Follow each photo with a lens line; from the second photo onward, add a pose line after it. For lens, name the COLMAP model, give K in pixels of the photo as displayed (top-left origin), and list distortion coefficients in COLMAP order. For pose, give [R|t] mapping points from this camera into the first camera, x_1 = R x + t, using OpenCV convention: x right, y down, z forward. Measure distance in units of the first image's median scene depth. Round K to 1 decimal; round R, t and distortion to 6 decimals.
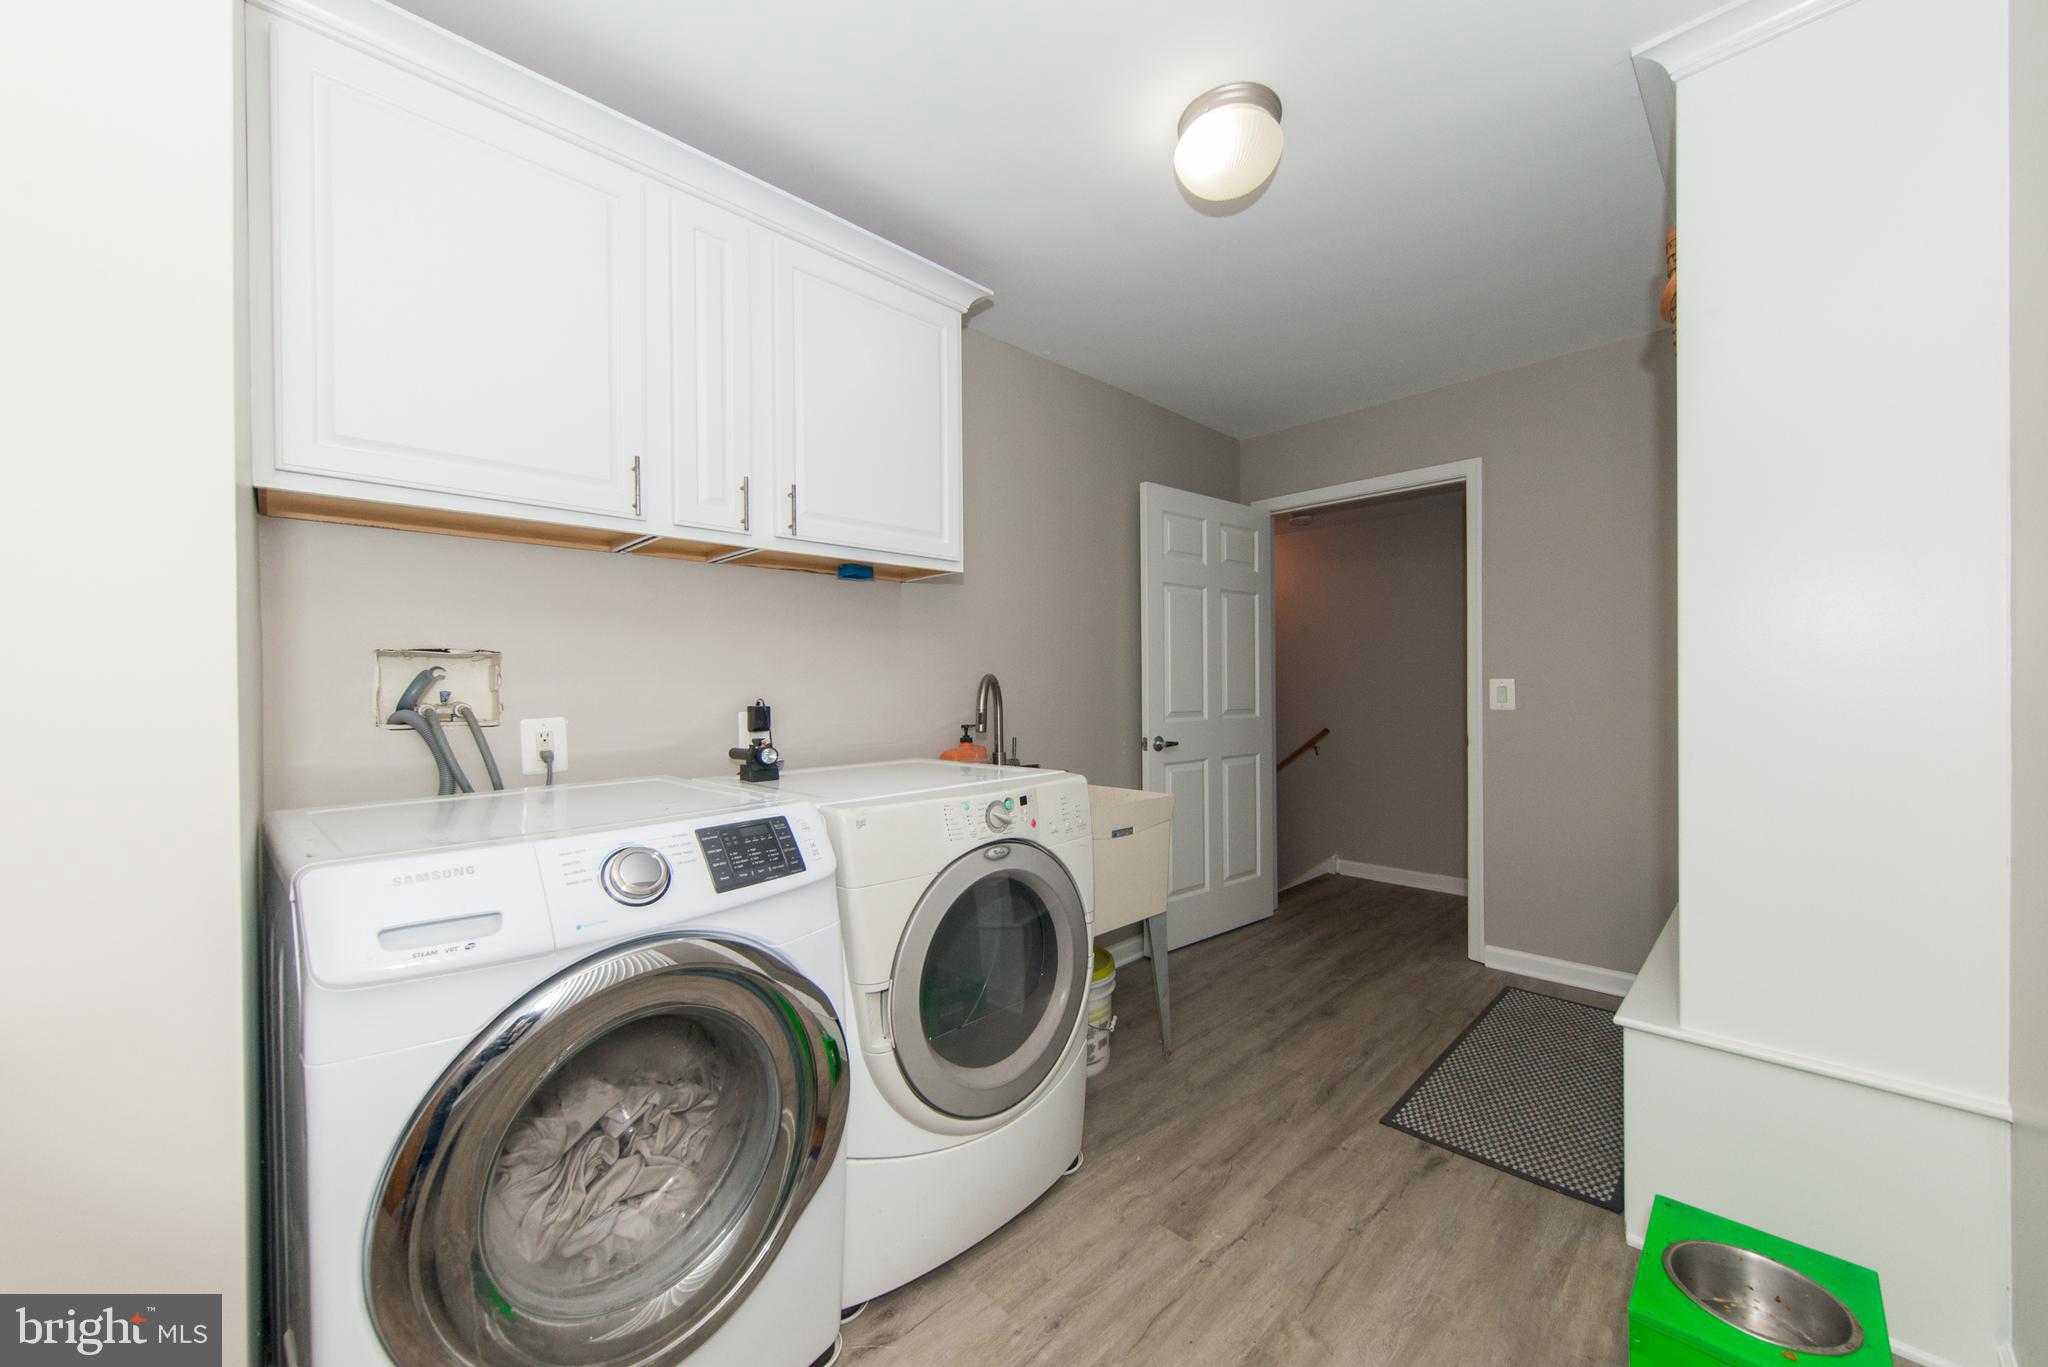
lens RADIAL K [[659.5, 0, 1032.7], [0, 659.5, 684.5], [0, 0, 1]] dist [-0.000848, 0.000299]
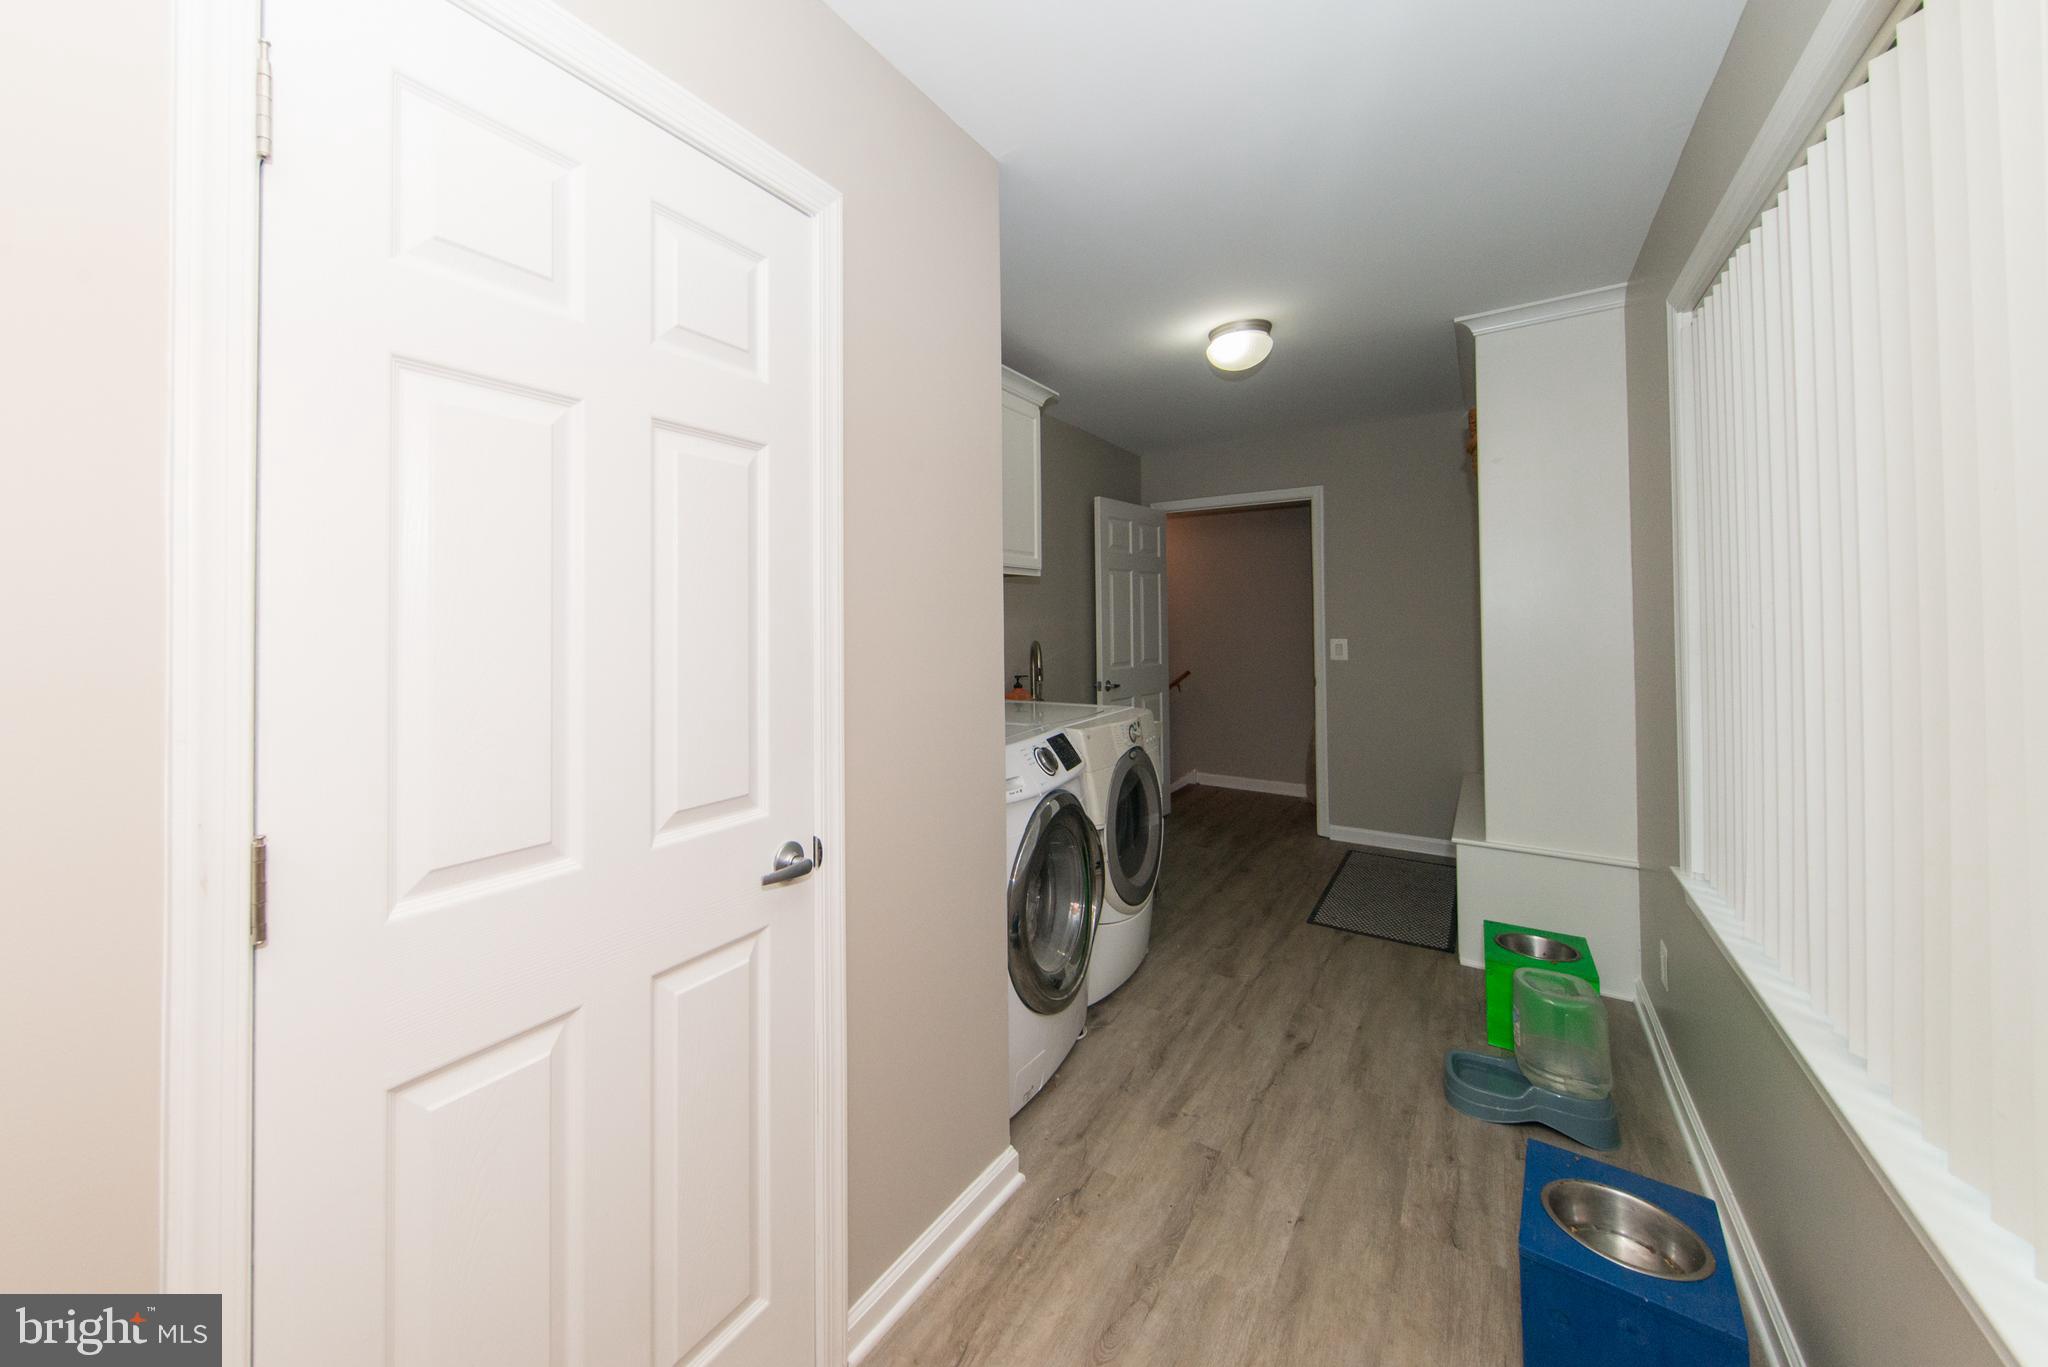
lens RADIAL K [[659.5, 0, 876.2], [0, 659.5, 607.0], [0, 0, 1]] dist [-0.000848, 0.000299]
pose [[0.993845, 0.003077, 0.110738, -0.654167], [-0.000714, 0.999771, -0.021369, -0.067117], [-0.110779, 0.021159, 0.993620, -0.467589]]
